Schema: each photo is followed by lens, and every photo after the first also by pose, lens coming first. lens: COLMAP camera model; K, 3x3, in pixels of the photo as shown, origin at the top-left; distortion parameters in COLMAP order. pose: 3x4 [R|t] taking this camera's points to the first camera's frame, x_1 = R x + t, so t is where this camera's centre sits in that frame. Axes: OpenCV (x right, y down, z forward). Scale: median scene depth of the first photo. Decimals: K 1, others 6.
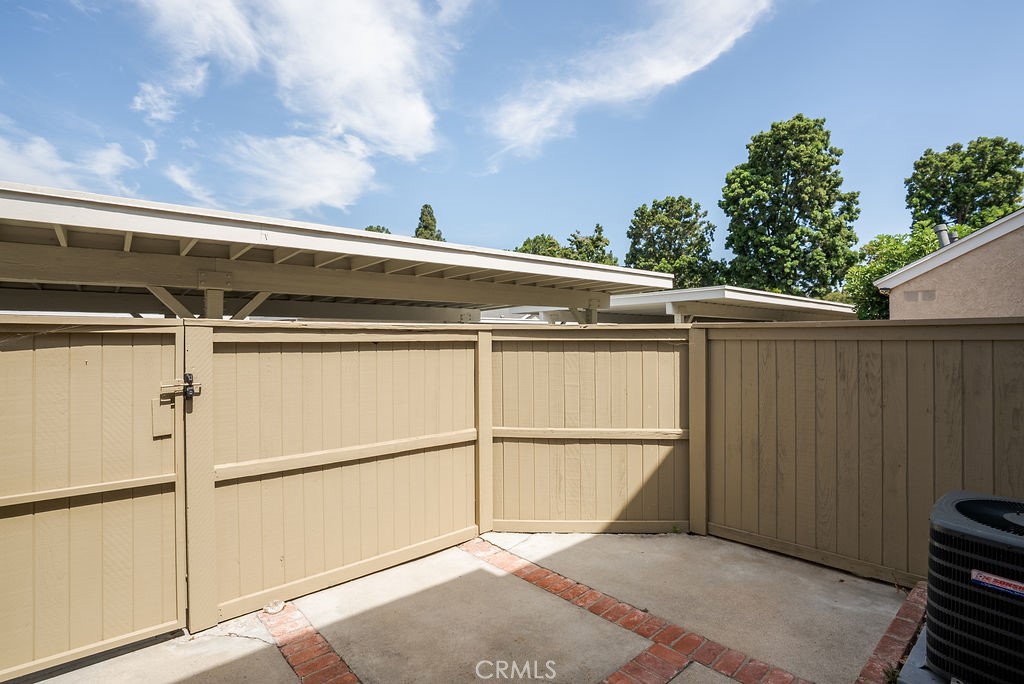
lens RADIAL K [[473.3, 0, 562.5], [0, 473.3, 333.9], [0, 0, 1]] dist [-0.008874, 0.003891]
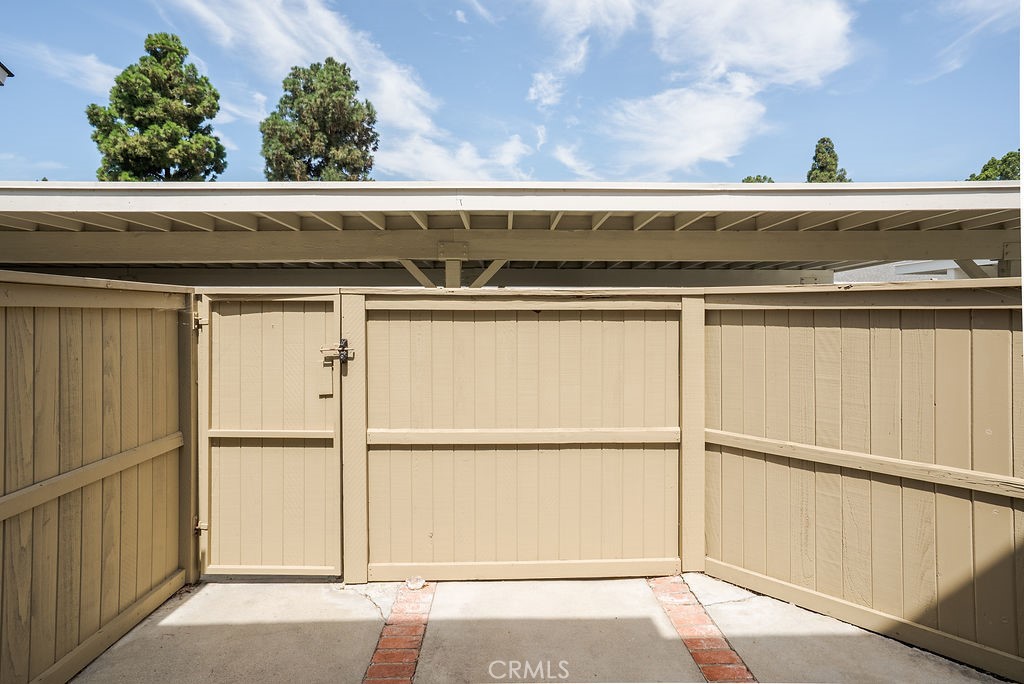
lens RADIAL K [[583.1, 0, 628.3], [0, 583.1, 316.9], [0, 0, 1]] dist [0.028033, -0.005637]
pose [[0.767291, 0.006702, -0.641265, 0.325586], [0.004125, 0.999873, 0.015386, 0.010378], [0.641286, -0.014450, 0.767166, 0.236426]]
